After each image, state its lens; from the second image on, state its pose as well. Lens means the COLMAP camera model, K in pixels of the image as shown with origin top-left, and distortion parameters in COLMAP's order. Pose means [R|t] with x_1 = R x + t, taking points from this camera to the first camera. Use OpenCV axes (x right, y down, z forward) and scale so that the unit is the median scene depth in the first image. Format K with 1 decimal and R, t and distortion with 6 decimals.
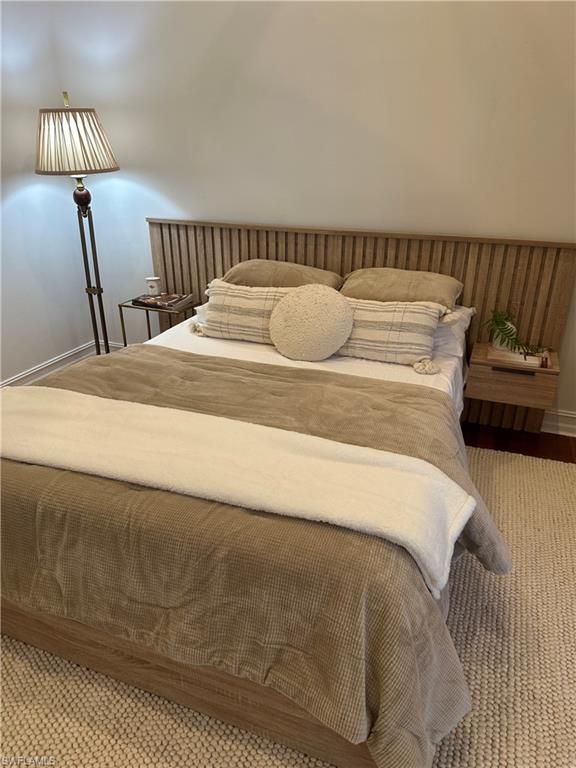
lens RADIAL K [[545.7, 0, 286.2], [0, 545.7, 388.3], [0, 0, 1]] dist [0.039242, -0.019898]
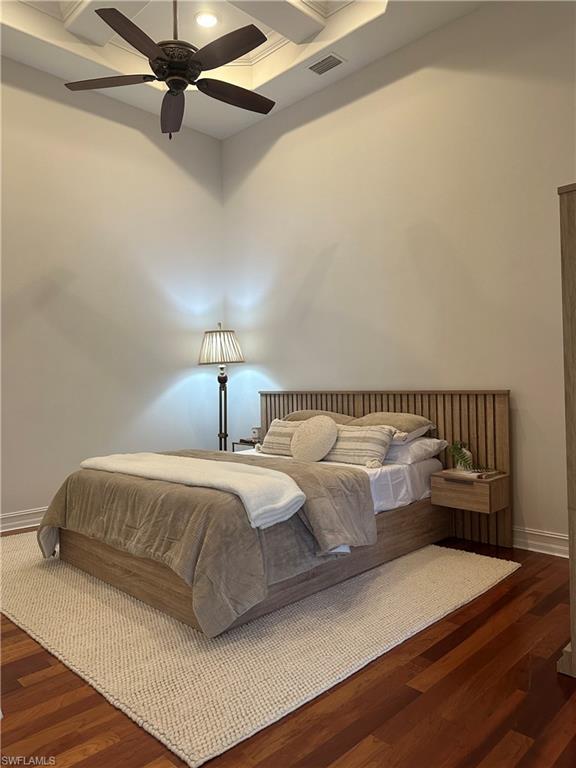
lens RADIAL K [[545.7, 0, 289.8], [0, 545.7, 382.2], [0, 0, 1]] dist [0.039242, -0.019898]
pose [[0.913883, -0.021034, -0.405433, 0.527312], [-0.147603, 0.913100, -0.380081, 0.283531], [0.378196, 0.407193, 0.831362, -0.314942]]
